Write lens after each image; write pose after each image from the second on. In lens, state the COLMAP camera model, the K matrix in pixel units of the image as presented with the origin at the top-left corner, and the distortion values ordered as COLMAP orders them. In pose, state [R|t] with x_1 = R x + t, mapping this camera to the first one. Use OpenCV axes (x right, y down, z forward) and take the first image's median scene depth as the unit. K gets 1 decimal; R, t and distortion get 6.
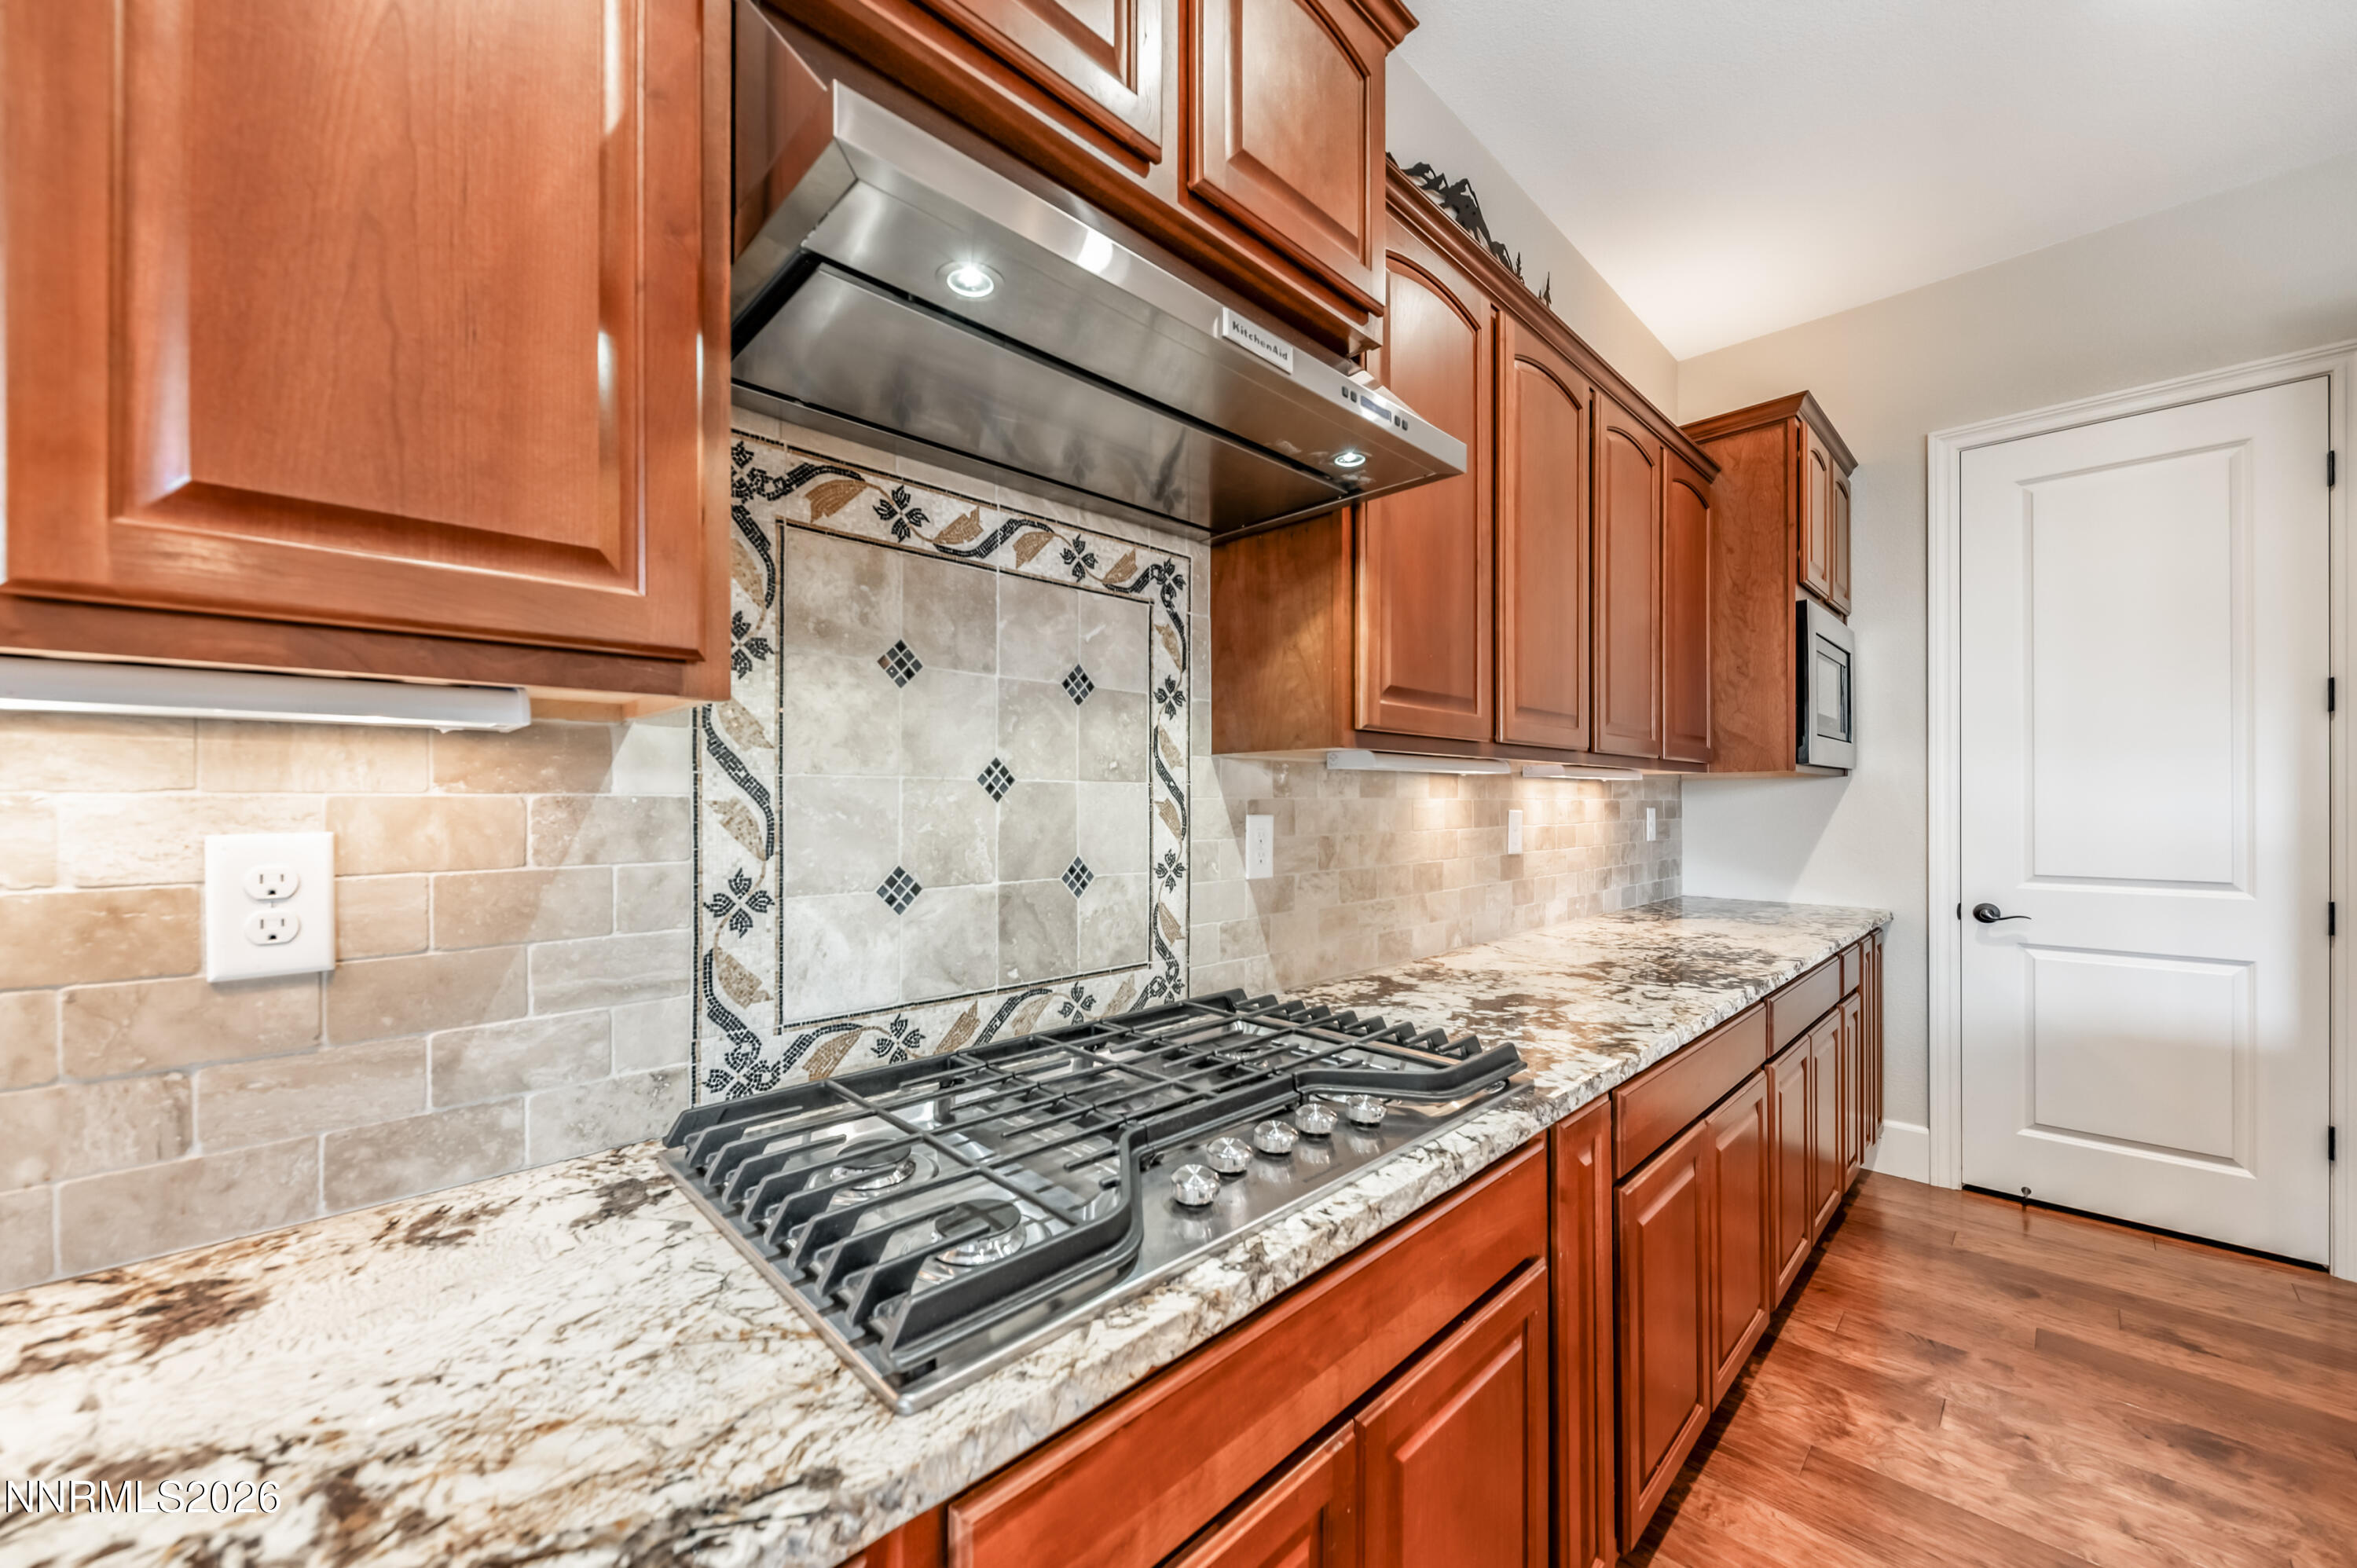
lens RADIAL K [[874.2, 0, 1148.8], [0, 874.2, 795.6], [0, 0, 1]] dist [0.001688, -0.002250]
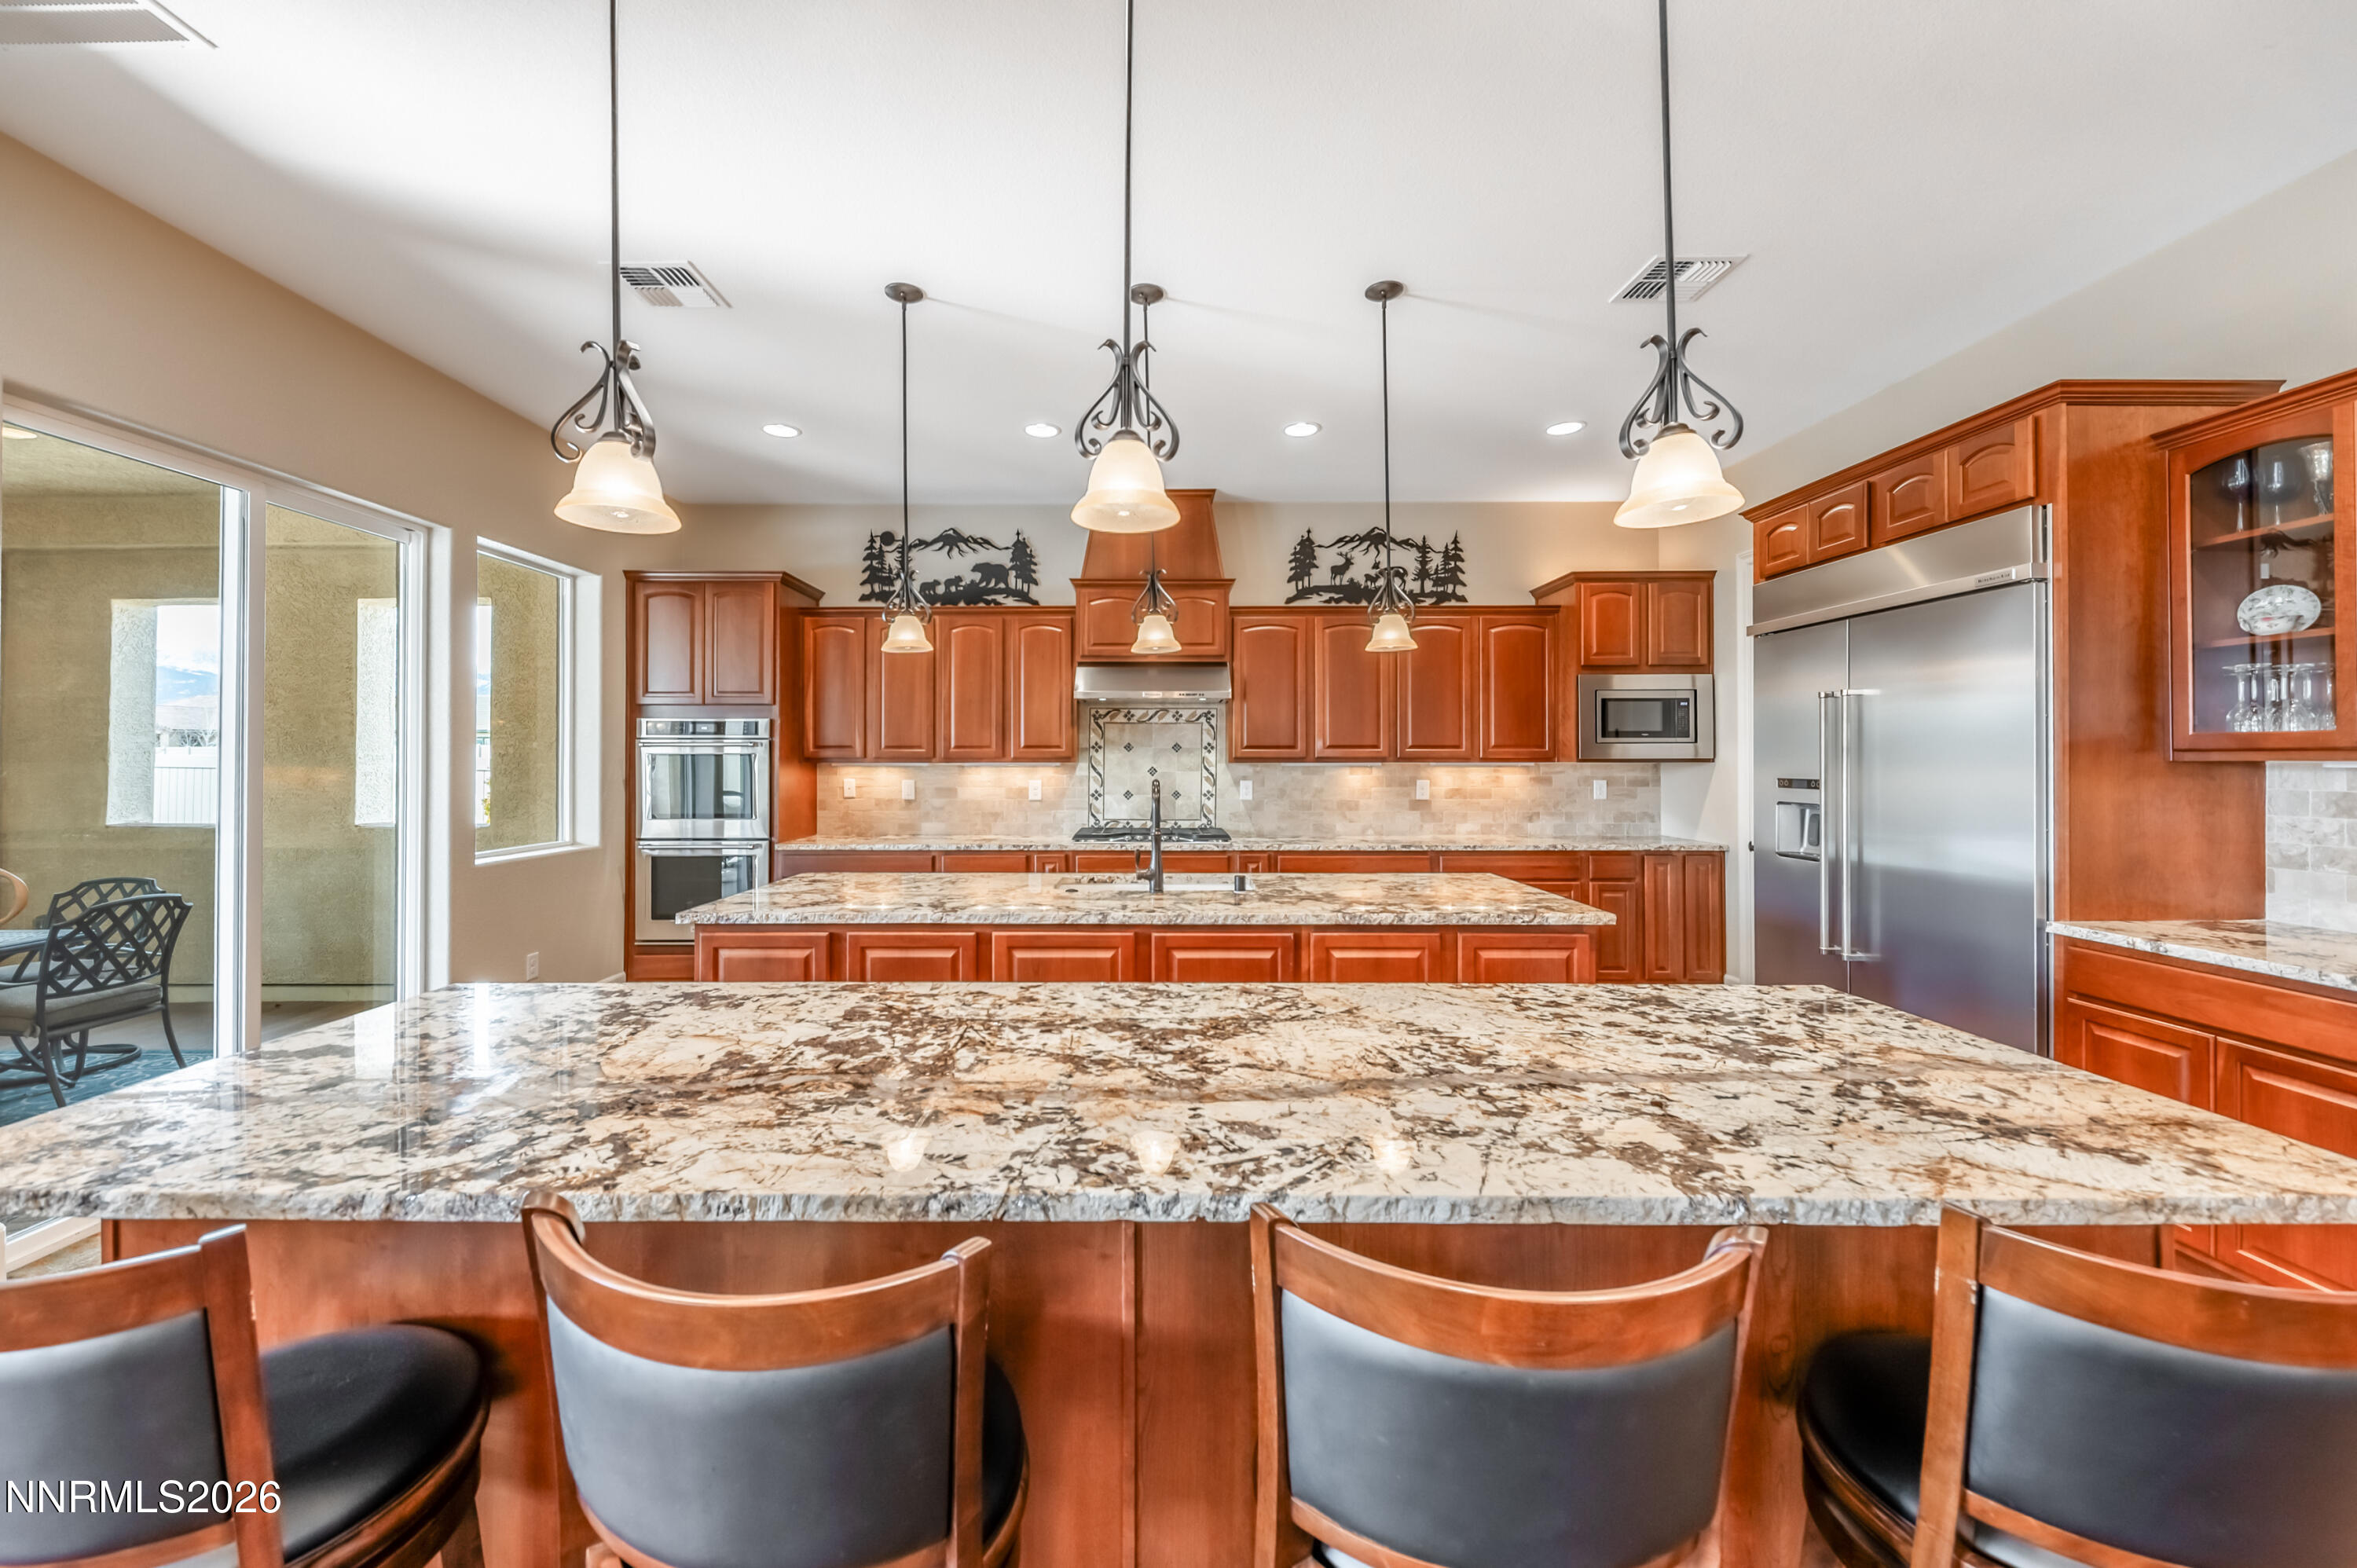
lens RADIAL K [[874.2, 0, 1146.5], [0, 874.2, 753.8], [0, 0, 1]] dist [0.001688, -0.002250]
pose [[0.716246, -0.007236, -0.697811, 2.492075], [0.004837, 0.999974, -0.005405, -0.072793], [0.697832, 0.000496, 0.716262, -1.879786]]
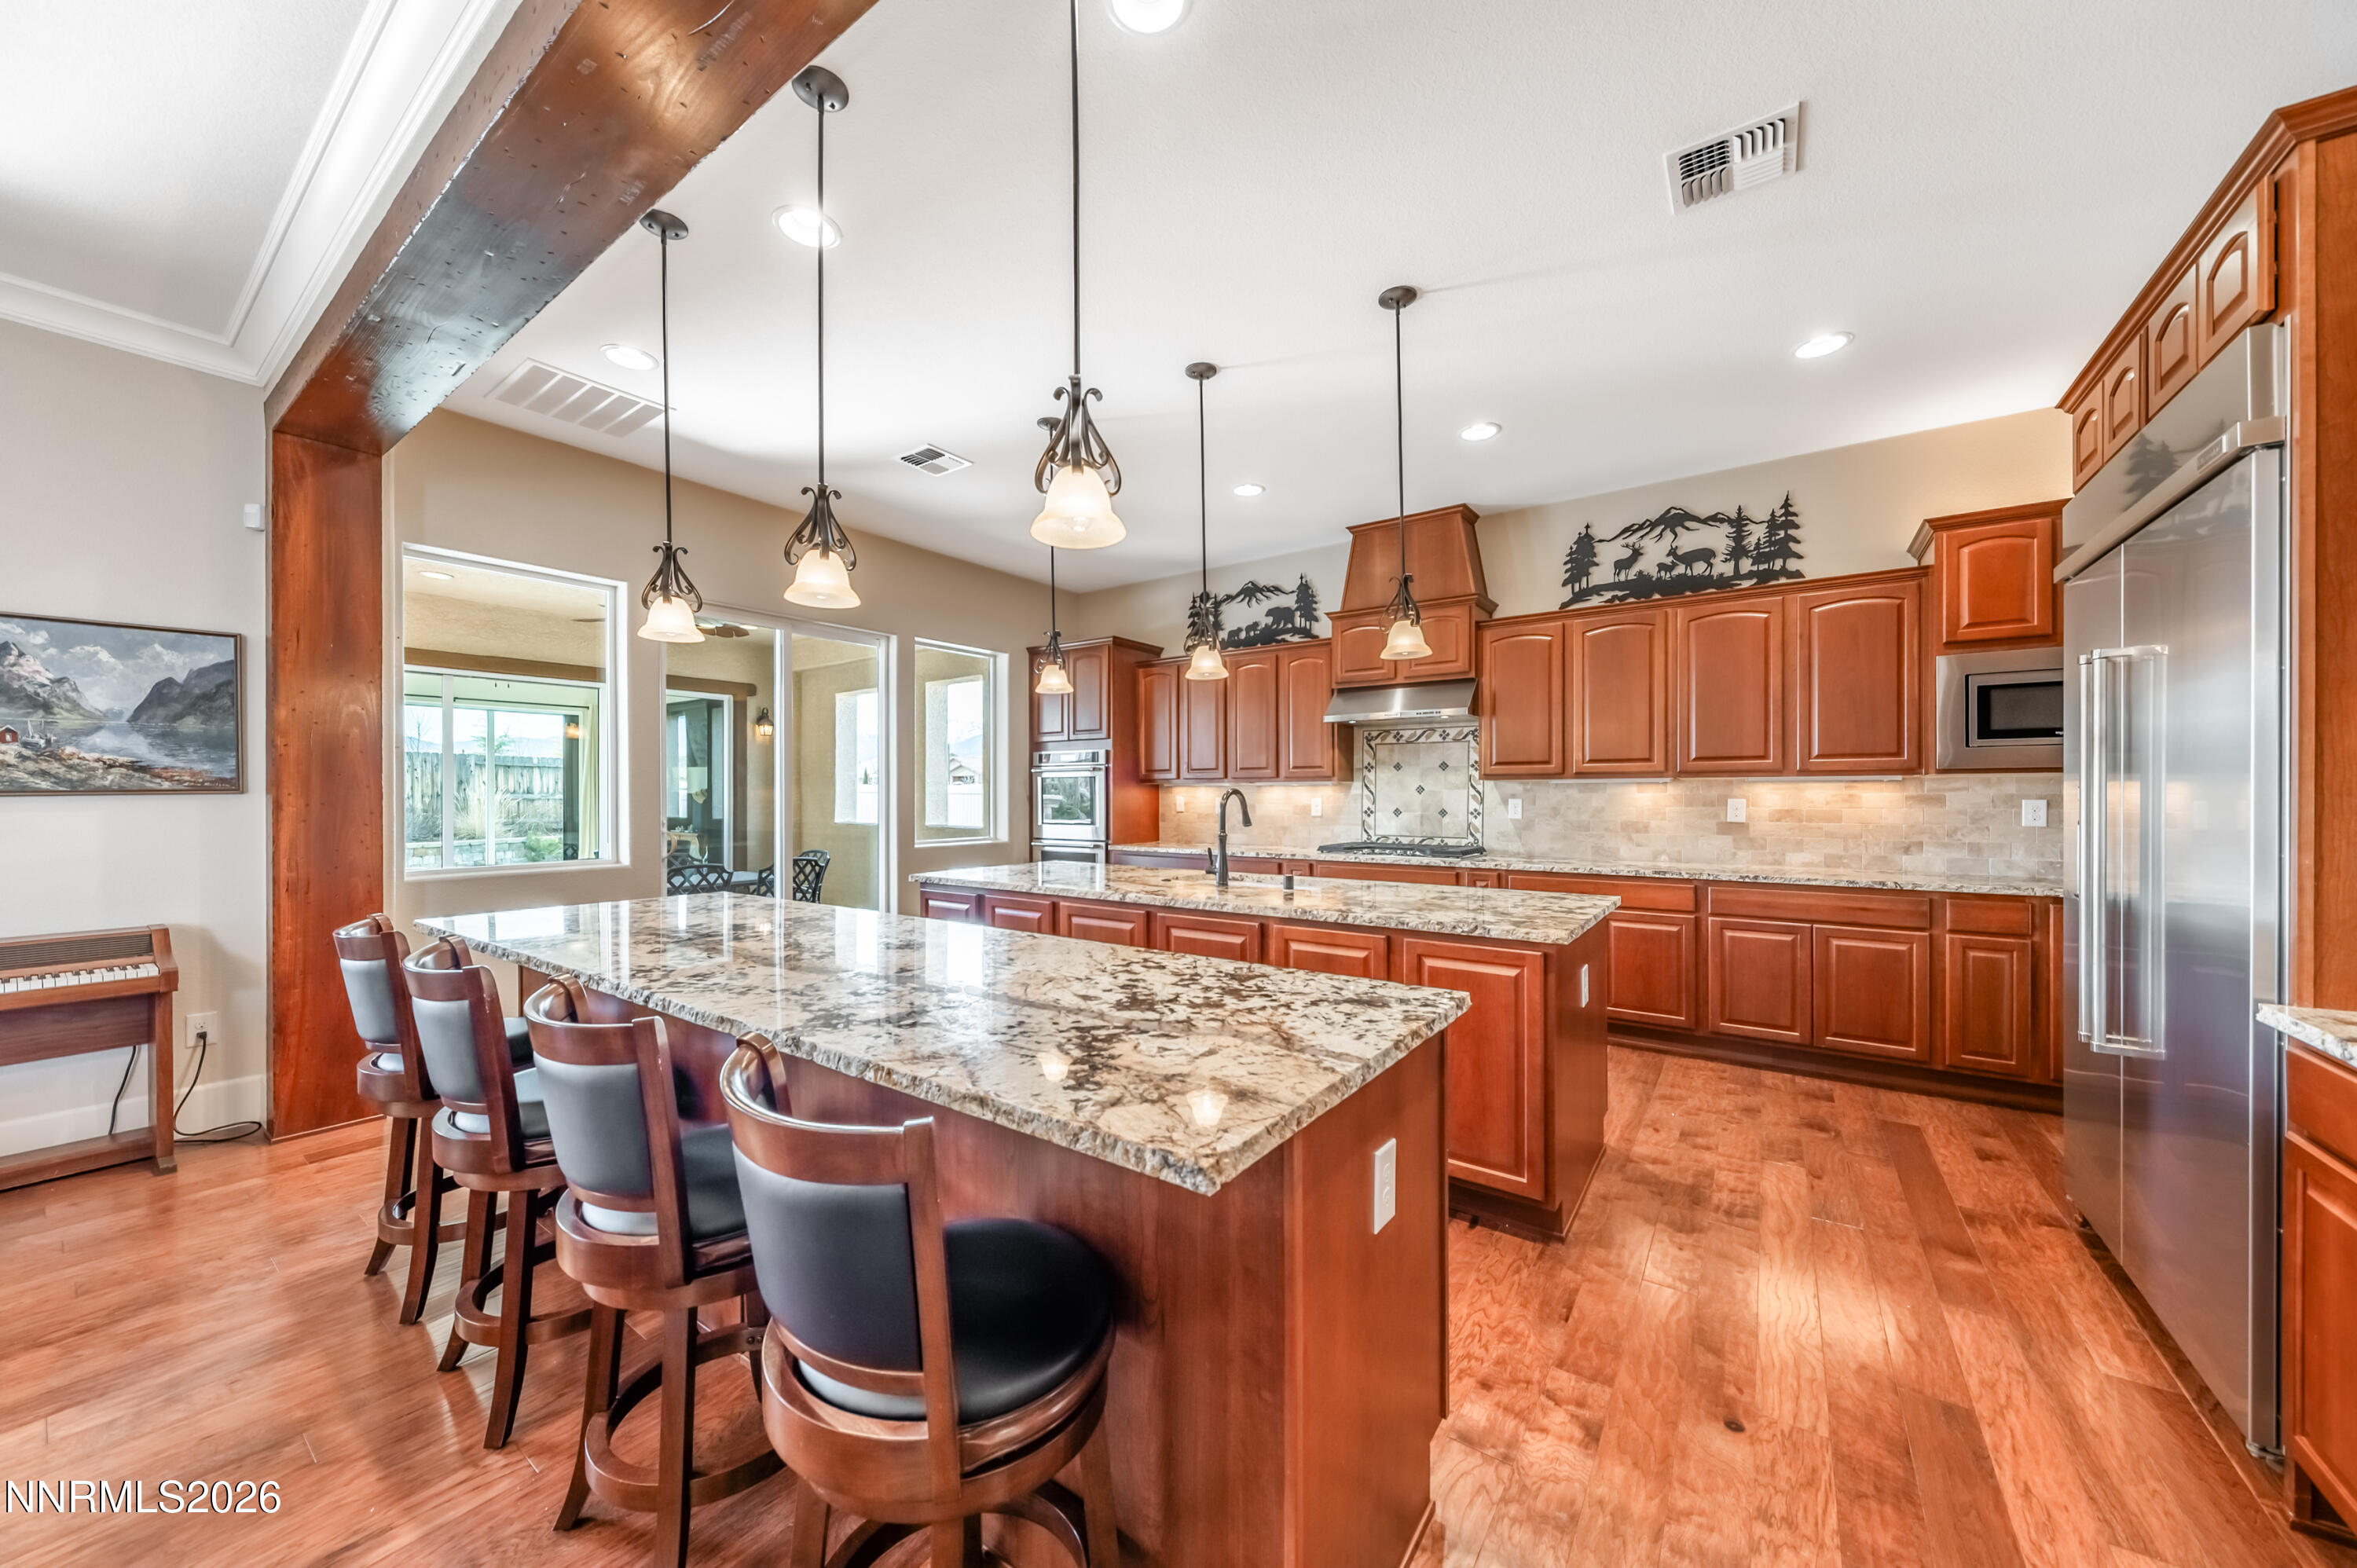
lens RADIAL K [[821.2, 0, 1174.2], [0, 821.2, 797.2], [0, 0, 1]] dist [0.007587, -0.004185]
pose [[0.179634, 0.002726, -0.983730, 3.282692], [0.006322, 0.999972, 0.003925, -0.004010], [0.983713, -0.006924, 0.179612, -0.877328]]
